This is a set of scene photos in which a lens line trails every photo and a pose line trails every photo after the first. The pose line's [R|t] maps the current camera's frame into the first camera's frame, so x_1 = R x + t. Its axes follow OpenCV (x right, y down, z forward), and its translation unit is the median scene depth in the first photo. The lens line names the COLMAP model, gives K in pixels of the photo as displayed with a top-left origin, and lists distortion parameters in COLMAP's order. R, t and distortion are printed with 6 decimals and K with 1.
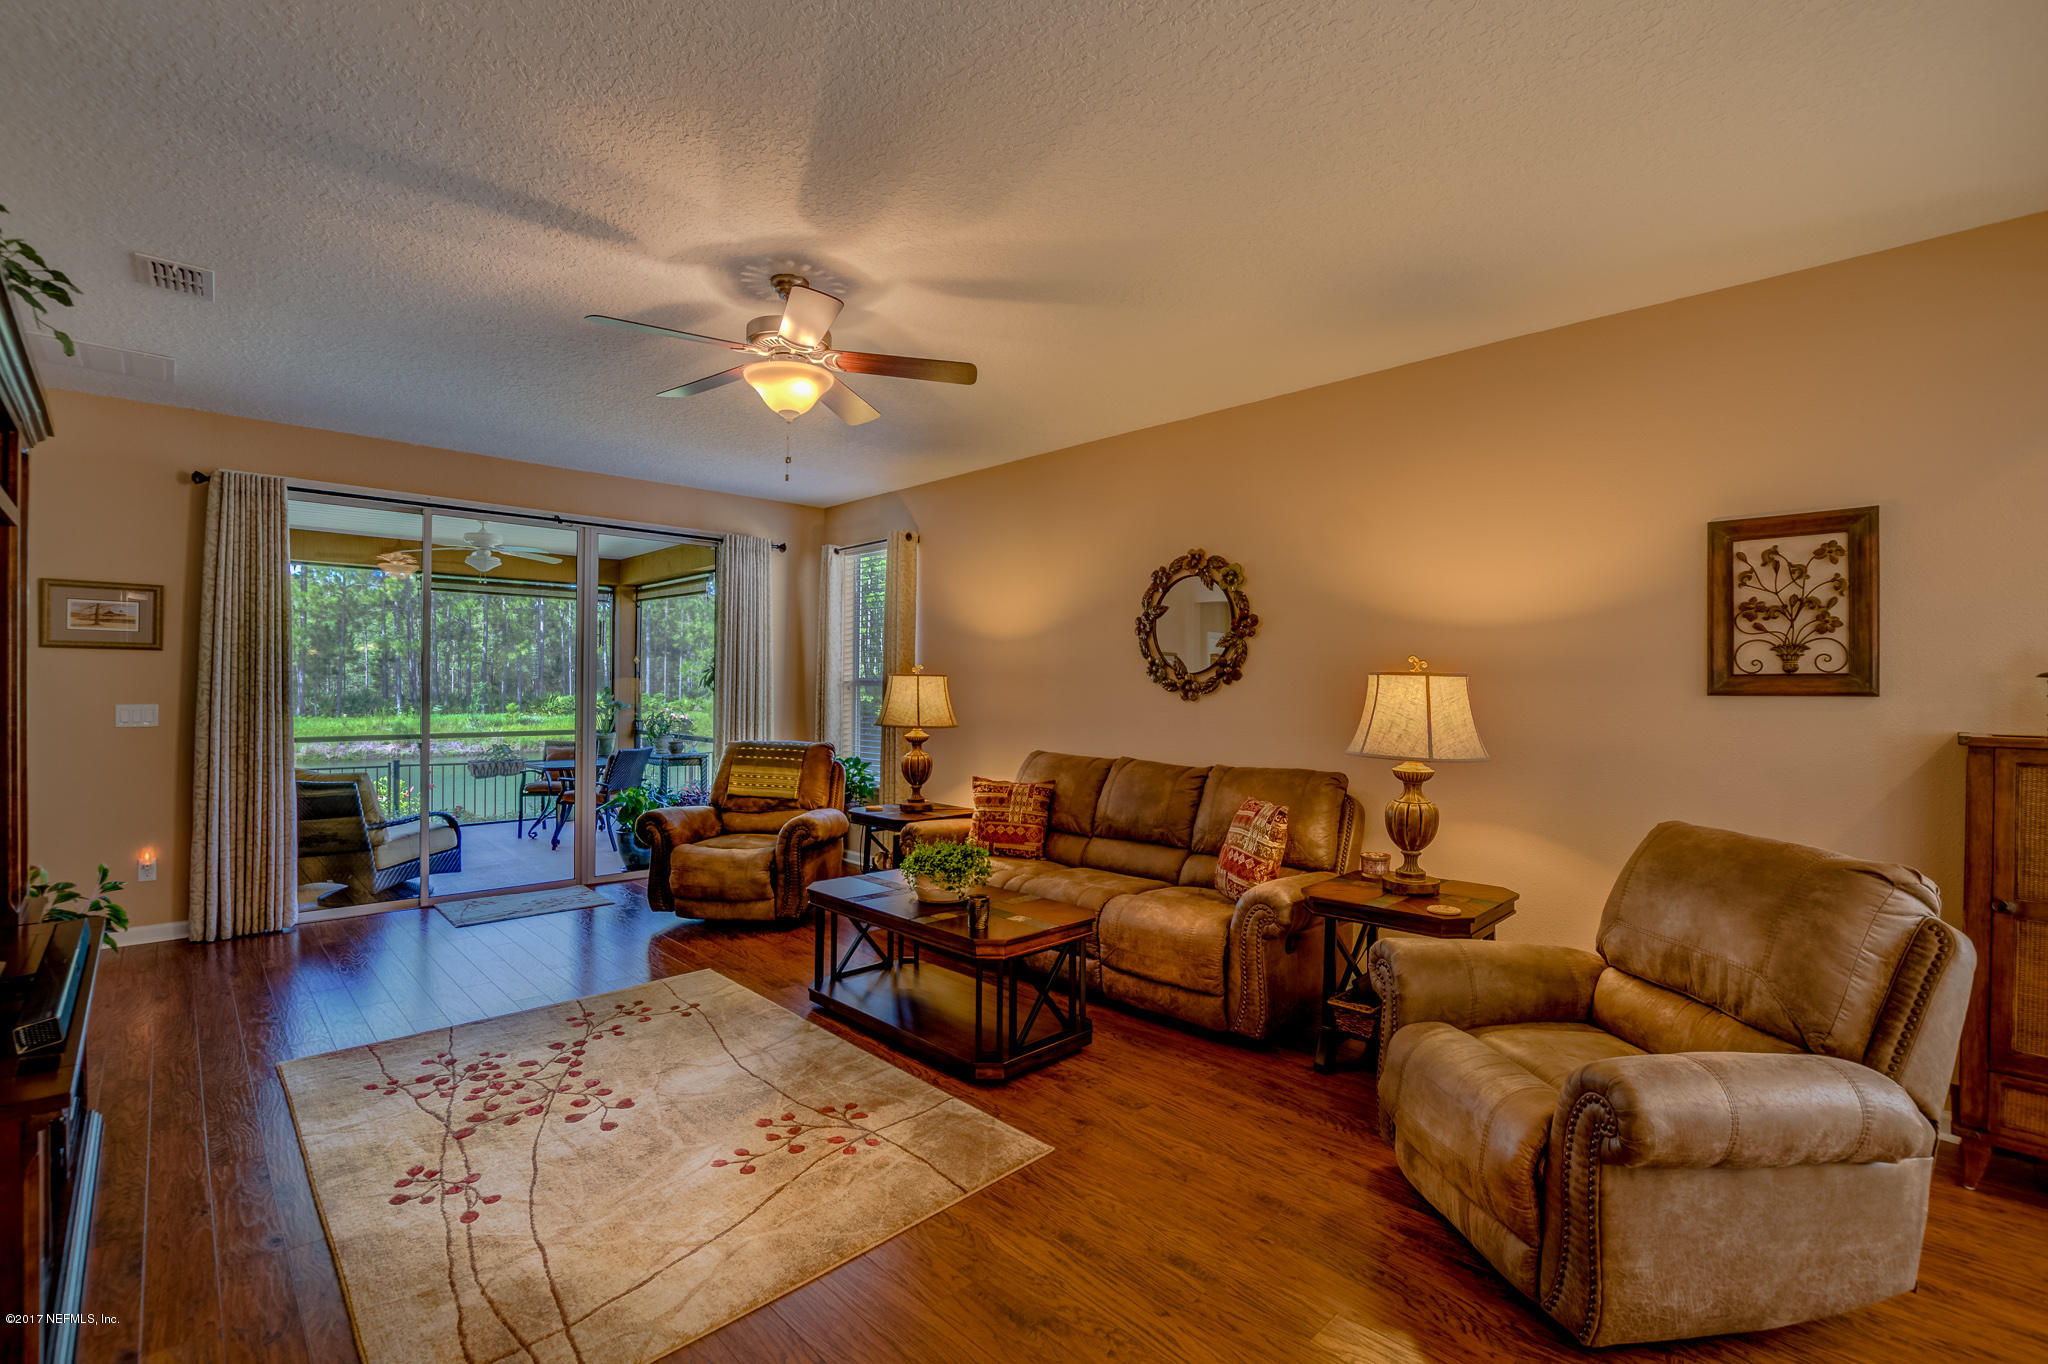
lens RADIAL K [[903.1, 0, 1035.9], [0, 903.1, 685.3], [0, 0, 1]] dist [-0.030199, 0.000456]
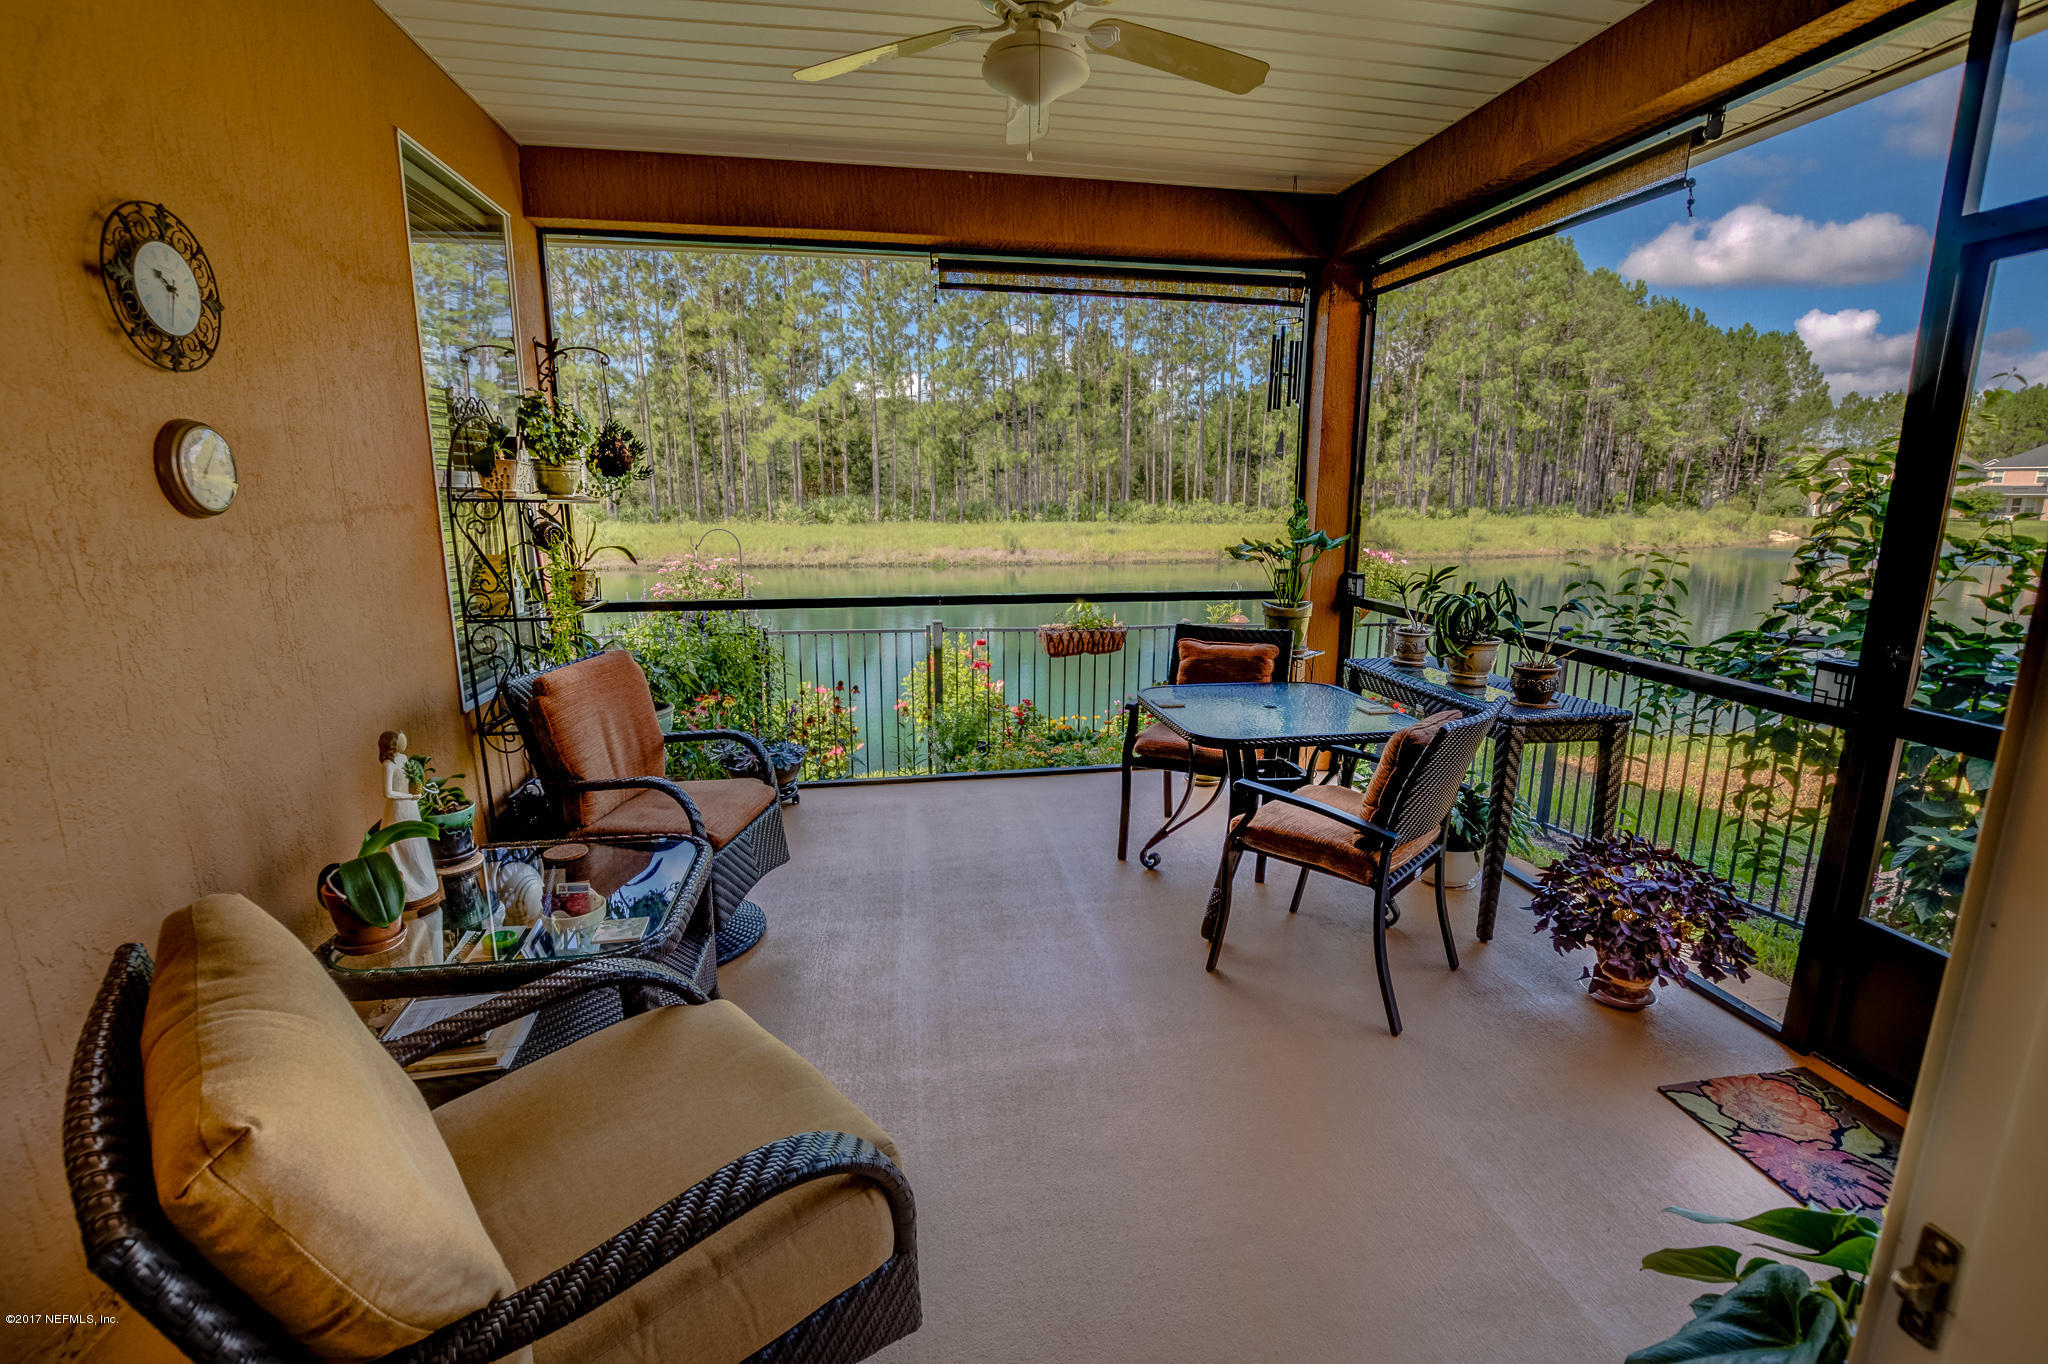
lens RADIAL K [[903.1, 0, 1035.9], [0, 903.1, 685.3], [0, 0, 1]] dist [-0.030199, 0.000456]
pose [[0.825208, 0.111561, -0.553703, -0.065846], [0.007259, 0.978125, 0.207893, -0.000417], [0.564783, -0.175574, 0.806346, 0.110690]]
